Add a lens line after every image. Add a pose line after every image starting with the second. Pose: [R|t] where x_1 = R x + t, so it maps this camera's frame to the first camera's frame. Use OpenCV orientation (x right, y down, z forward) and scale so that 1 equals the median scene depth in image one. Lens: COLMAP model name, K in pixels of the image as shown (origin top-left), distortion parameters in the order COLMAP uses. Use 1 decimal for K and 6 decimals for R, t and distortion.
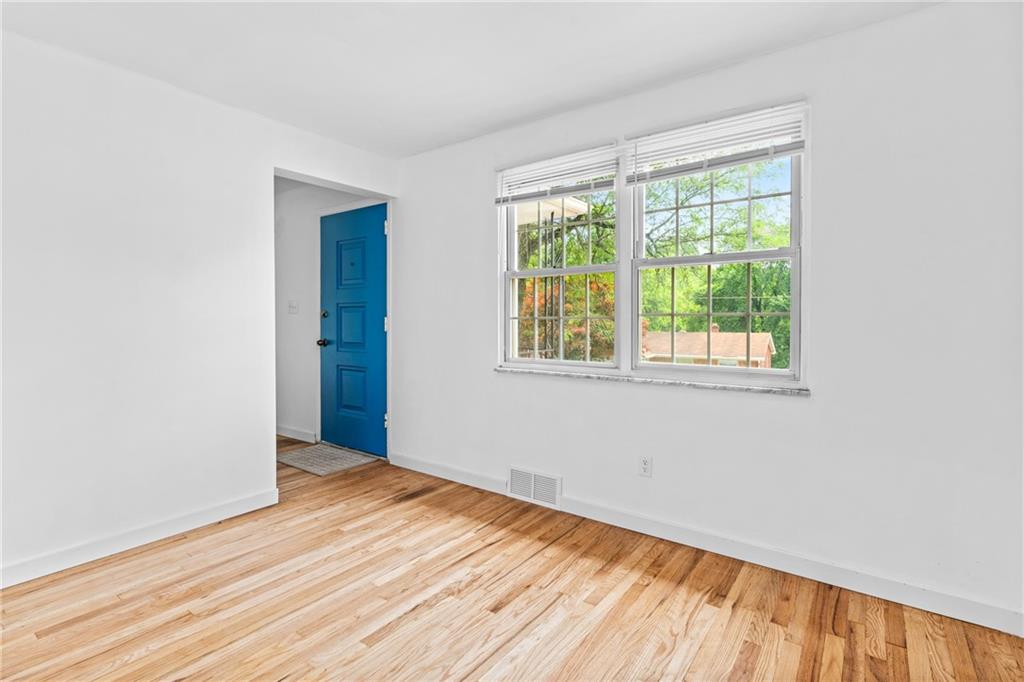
lens RADIAL K [[491.9, 0, 510.6], [0, 491.9, 319.9], [0, 0, 1]] dist [0.000044, -0.000086]
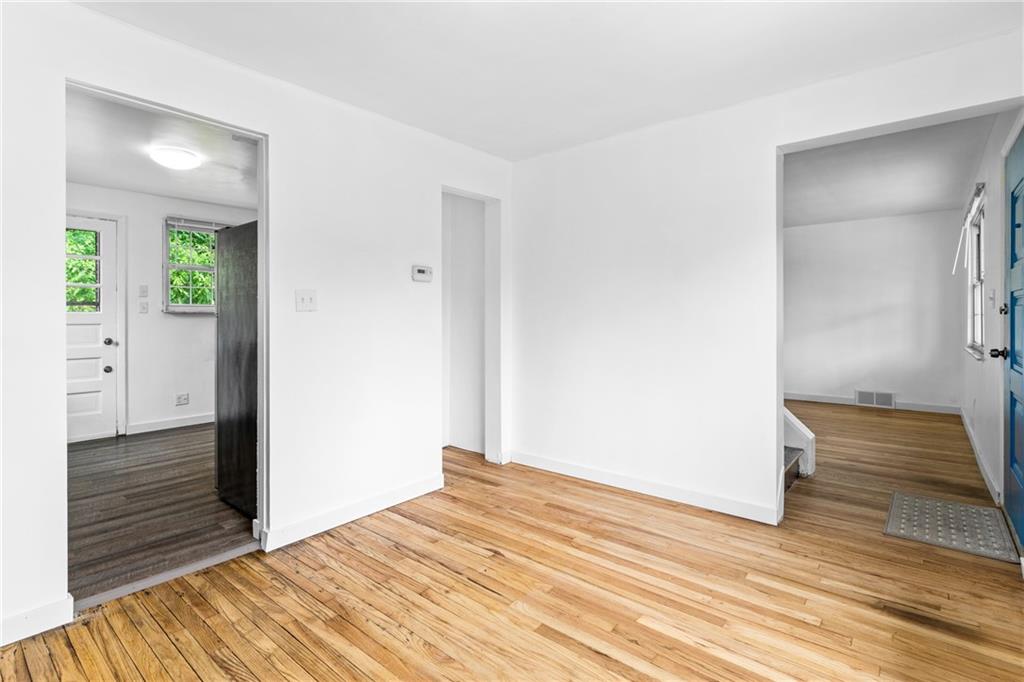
lens RADIAL K [[491.9, 0, 510.6], [0, 491.9, 319.9], [0, 0, 1]] dist [0.000044, -0.000086]
pose [[-0.056115, 0.008137, -0.998391, 0.539349], [-0.001929, 0.999964, 0.008258, -0.004368], [0.998422, 0.002389, -0.056097, 0.716356]]
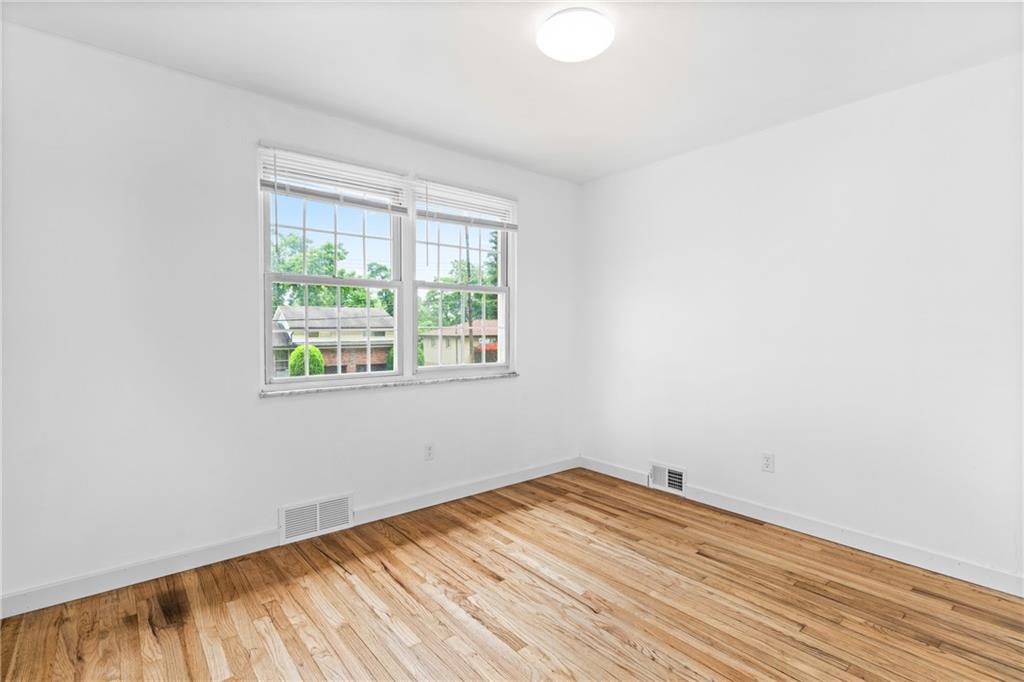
lens RADIAL K [[483.3, 0, 511.1], [0, 483.3, 338.6], [0, 0, 1]] dist [-0.000177, 0.000780]
pose [[0.235517, -0.018923, 0.971686, -0.912770], [0.003356, 0.999820, 0.018657, -0.006022], [-0.971864, -0.001133, 0.235538, 0.562608]]
